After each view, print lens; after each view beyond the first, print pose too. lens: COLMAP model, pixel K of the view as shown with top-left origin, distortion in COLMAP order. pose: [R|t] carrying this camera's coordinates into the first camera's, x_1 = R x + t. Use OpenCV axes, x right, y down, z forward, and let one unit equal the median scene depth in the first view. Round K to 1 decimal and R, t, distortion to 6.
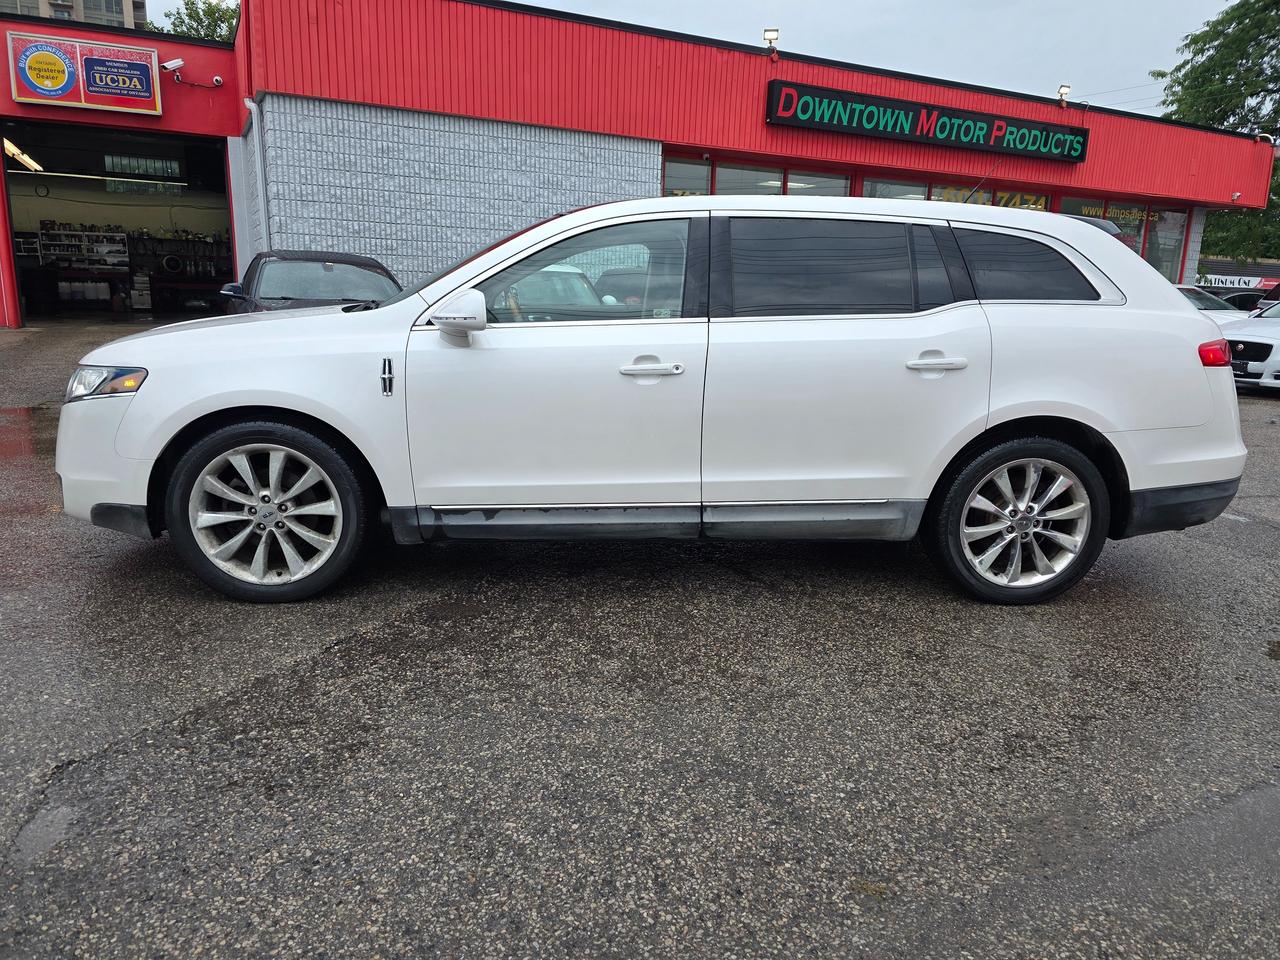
lens RADIAL K [[873.5, 0, 646.4], [0, 873.5, 487.4], [0, 0, 1]] dist [0.034234, -0.032839]
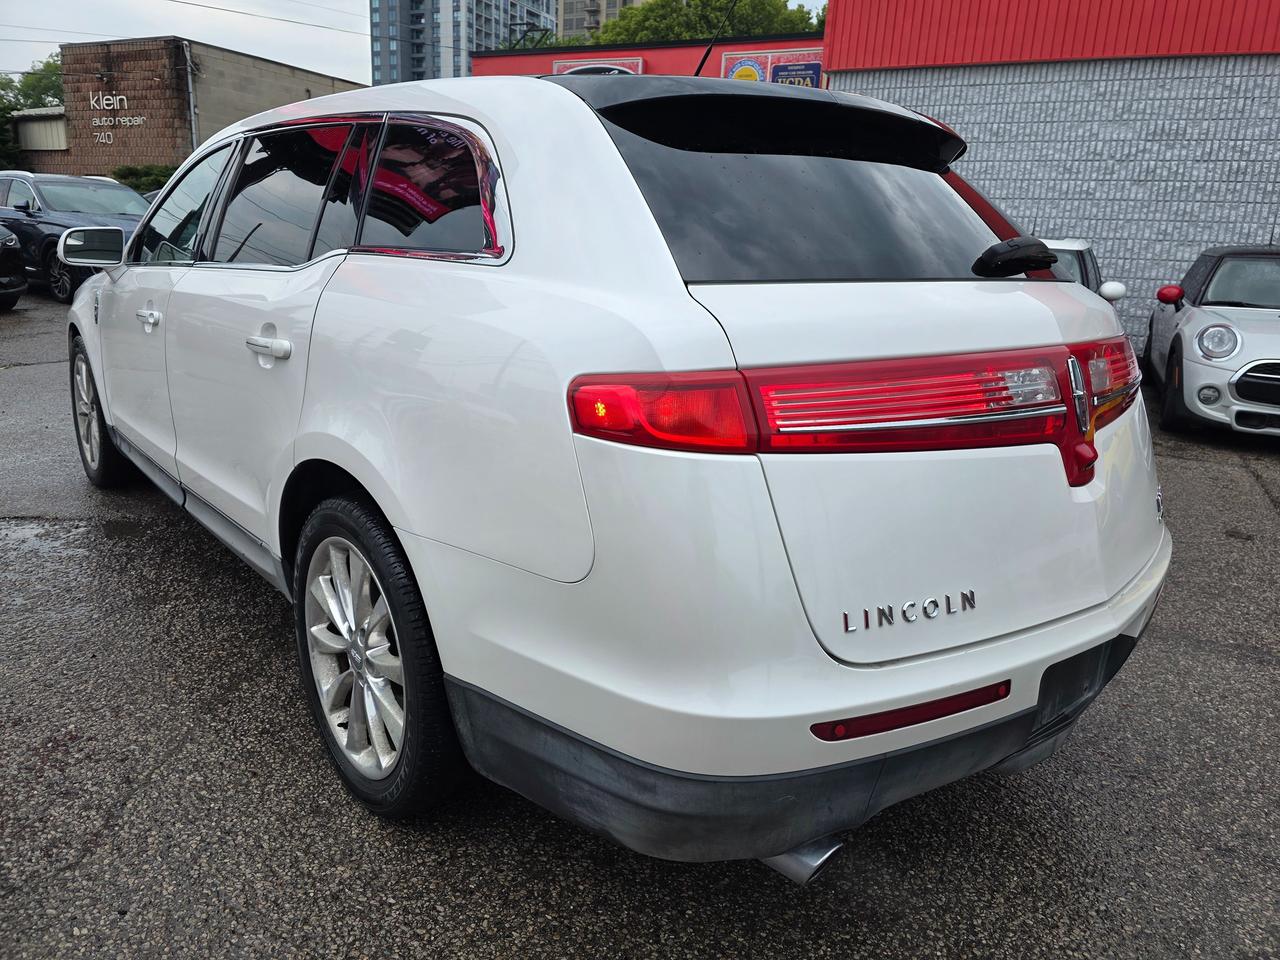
lens RADIAL K [[873.5, 0, 644.4], [0, 873.5, 472.7], [0, 0, 1]] dist [0.034234, -0.032839]
pose [[0.579145, 0.202618, -0.789644, 0.296439], [-0.209601, 0.973067, 0.095957, -0.050555], [0.787819, 0.109937, 0.606016, 0.249701]]
